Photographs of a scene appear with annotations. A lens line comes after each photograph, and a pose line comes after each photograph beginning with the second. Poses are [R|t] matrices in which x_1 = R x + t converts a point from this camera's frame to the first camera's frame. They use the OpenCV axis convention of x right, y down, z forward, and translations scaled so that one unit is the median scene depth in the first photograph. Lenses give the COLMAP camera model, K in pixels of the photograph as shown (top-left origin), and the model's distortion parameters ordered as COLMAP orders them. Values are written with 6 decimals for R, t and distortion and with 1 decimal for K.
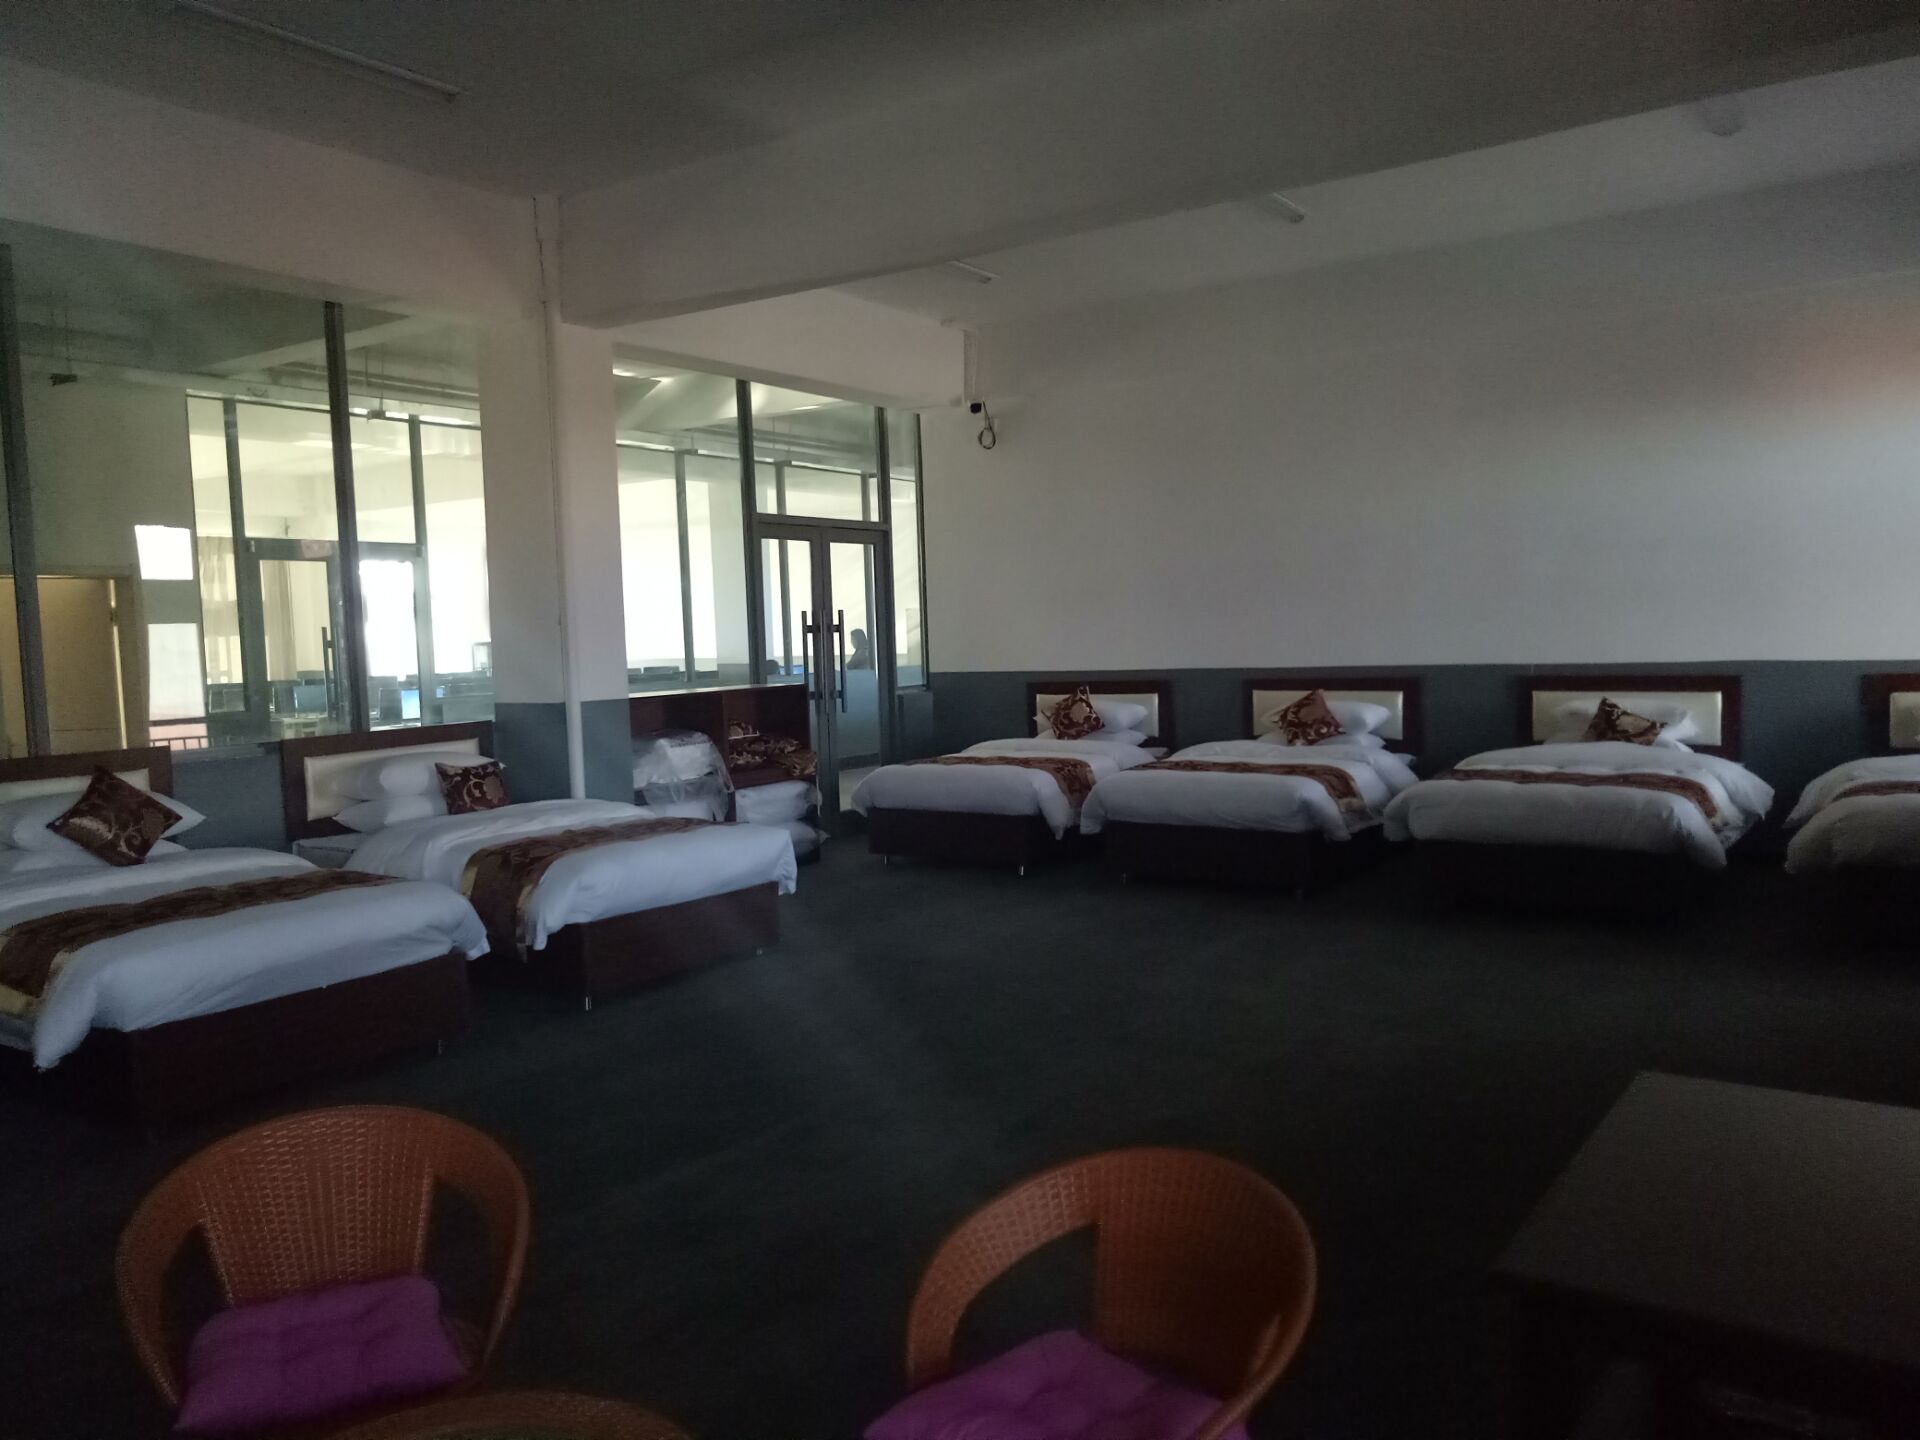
lens RADIAL K [[1420.4, 0, 962.6], [0, 1420.4, 719.5], [0, 0, 1]] dist [0.029450, -0.022114]
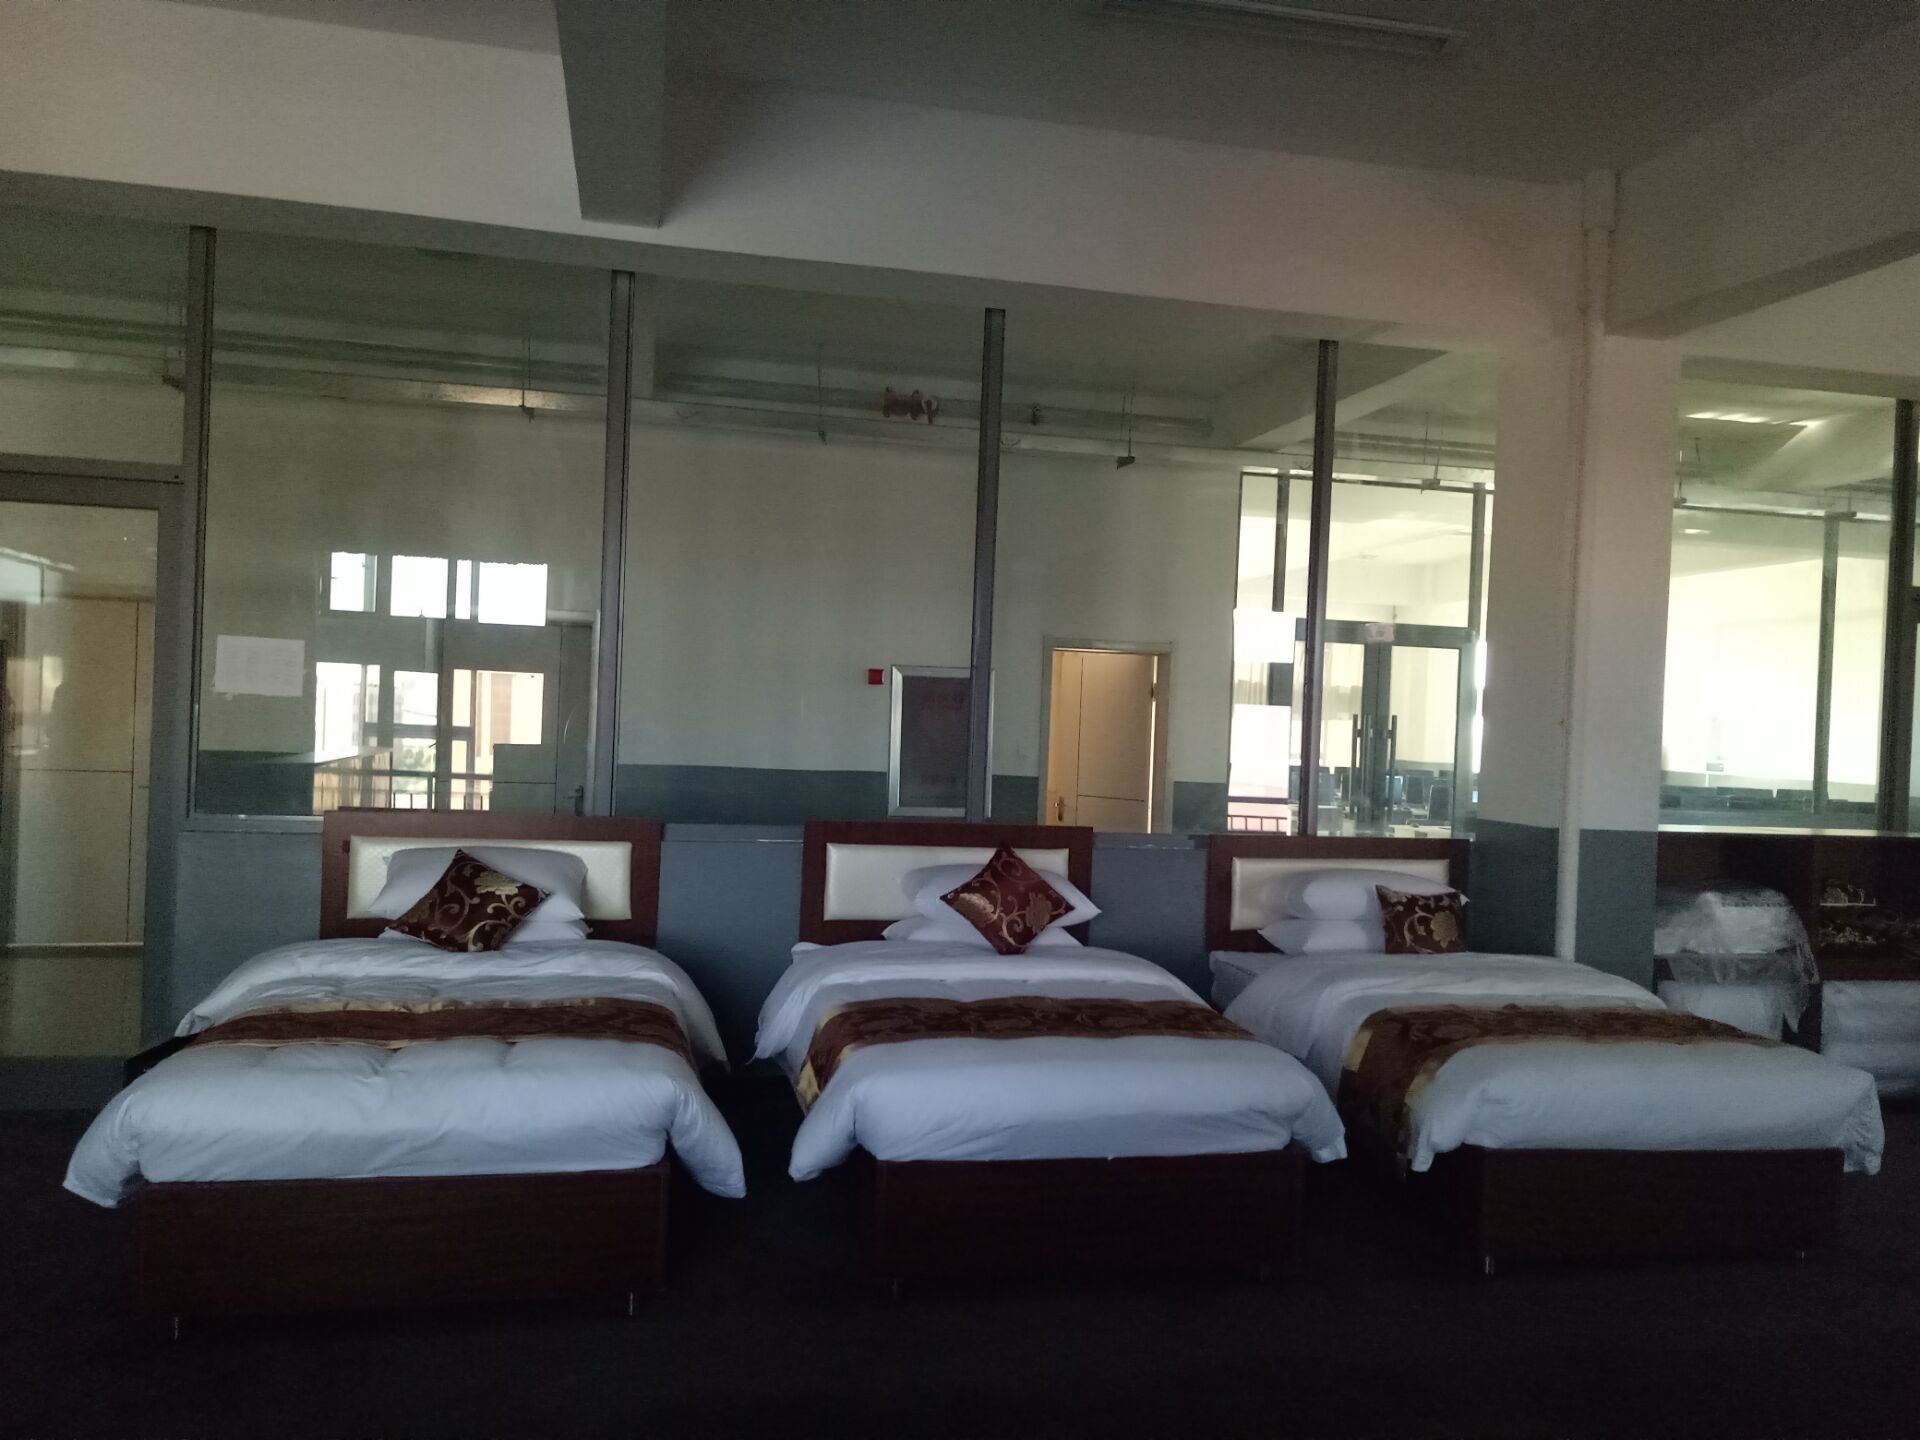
lens RADIAL K [[1420.4, 0, 953.6], [0, 1420.4, 725.5], [0, 0, 1]] dist [0.029450, -0.022114]
pose [[0.715689, 0.065207, -0.695368, 0.016804], [-0.108652, 0.993905, -0.018625, -0.018197], [0.689916, 0.088883, 0.718412, 0.237152]]
